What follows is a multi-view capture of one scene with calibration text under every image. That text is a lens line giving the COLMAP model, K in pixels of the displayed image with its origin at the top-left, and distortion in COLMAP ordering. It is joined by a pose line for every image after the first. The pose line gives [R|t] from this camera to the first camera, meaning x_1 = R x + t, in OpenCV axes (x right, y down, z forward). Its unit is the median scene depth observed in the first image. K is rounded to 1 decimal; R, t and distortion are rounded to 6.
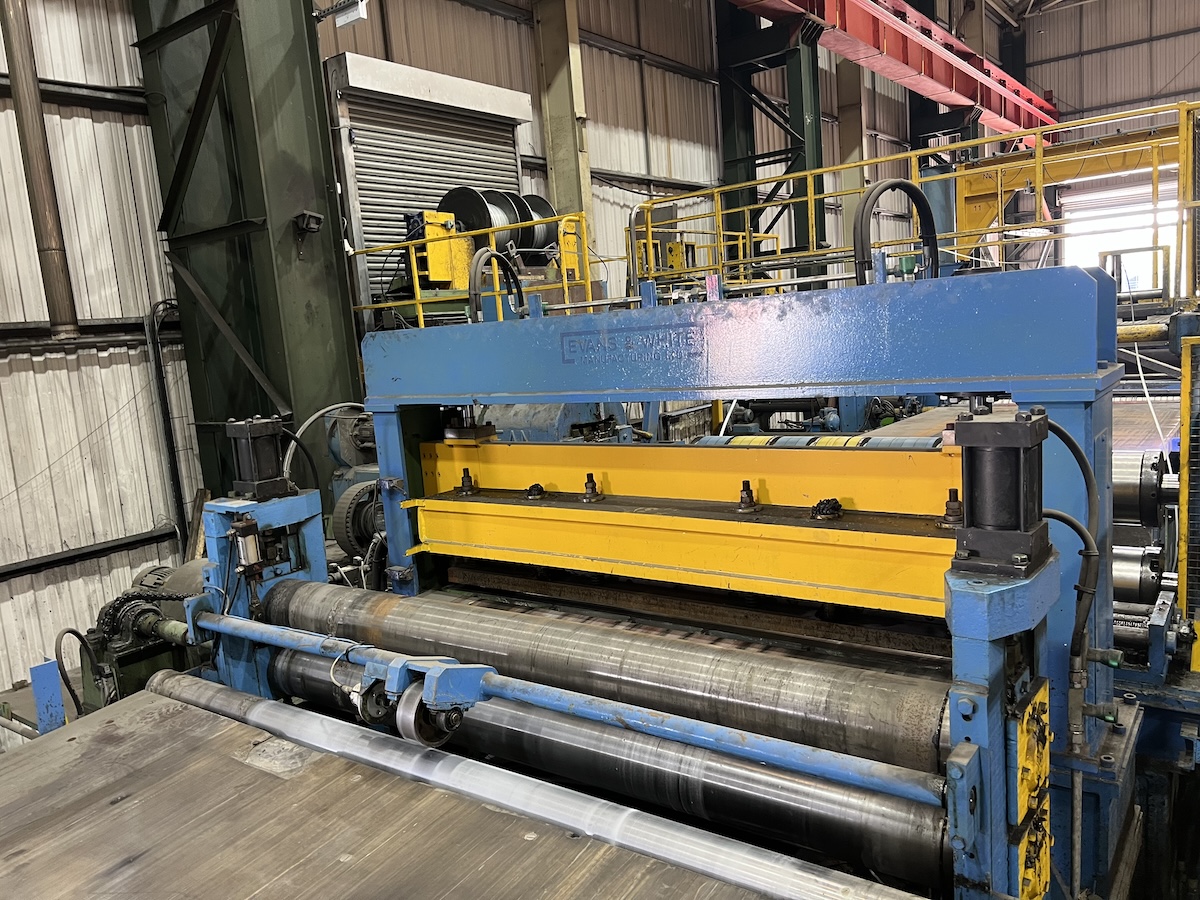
lens RADIAL K [[893.8, 0, 606.0], [0, 893.8, 435.3], [0, 0, 1]] dist [0.069254, -0.080676]
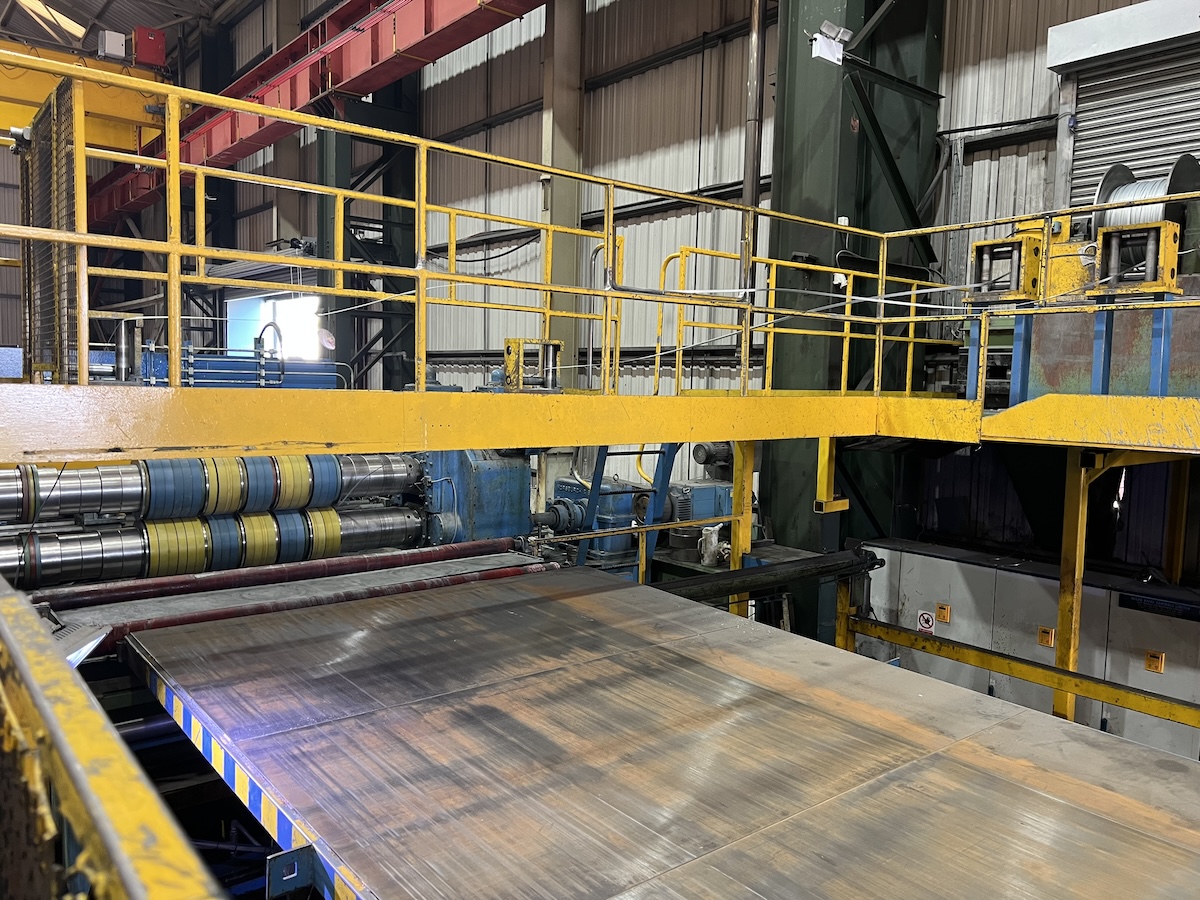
lens RADIAL K [[893.8, 0, 606.0], [0, 893.8, 435.3], [0, 0, 1]] dist [0.069254, -0.080676]
pose [[-0.252485, 0.129669, -0.958873, 0.799405], [-0.129175, 0.977592, 0.166214, -0.180767], [0.958940, 0.165829, -0.230078, 1.058882]]
